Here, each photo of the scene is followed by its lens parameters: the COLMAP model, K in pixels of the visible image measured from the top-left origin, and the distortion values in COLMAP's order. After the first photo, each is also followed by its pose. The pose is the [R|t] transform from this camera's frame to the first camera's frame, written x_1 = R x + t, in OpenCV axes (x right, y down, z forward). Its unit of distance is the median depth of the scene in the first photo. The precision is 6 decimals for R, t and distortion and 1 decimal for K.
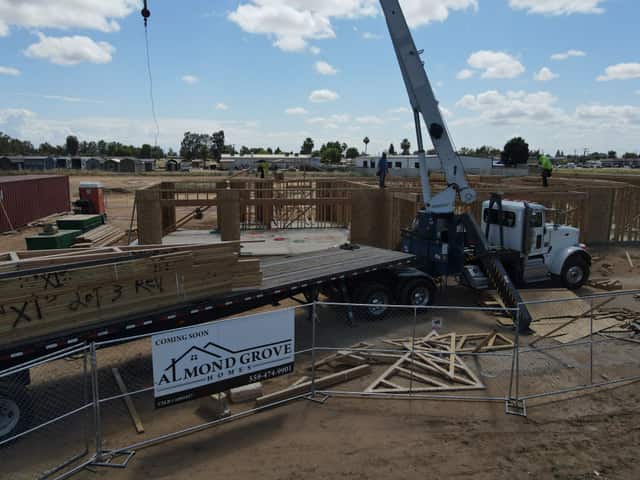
lens RADIAL K [[466.3, 0, 314.1], [0, 466.3, 239.1], [0, 0, 1]] dist [0.006074, 0.003988]
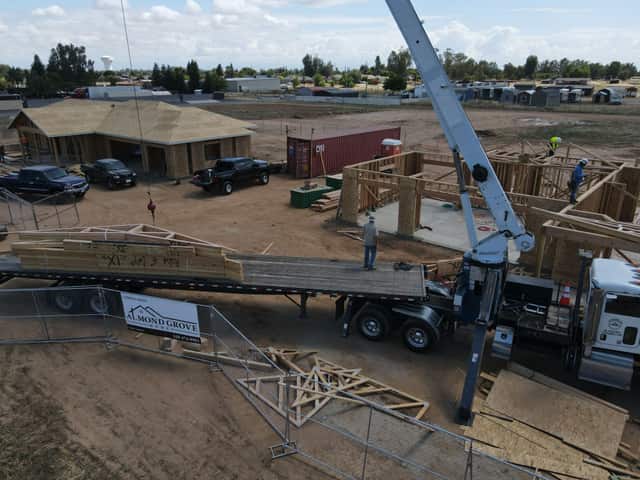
lens RADIAL K [[466.3, 0, 314.1], [0, 466.3, 239.1], [0, 0, 1]] dist [0.006074, 0.003988]
pose [[0.621952, 0.248184, -0.742685, 0.702194], [-0.123456, 0.967661, 0.219978, -0.242653], [0.773262, -0.045127, 0.632479, 0.197333]]
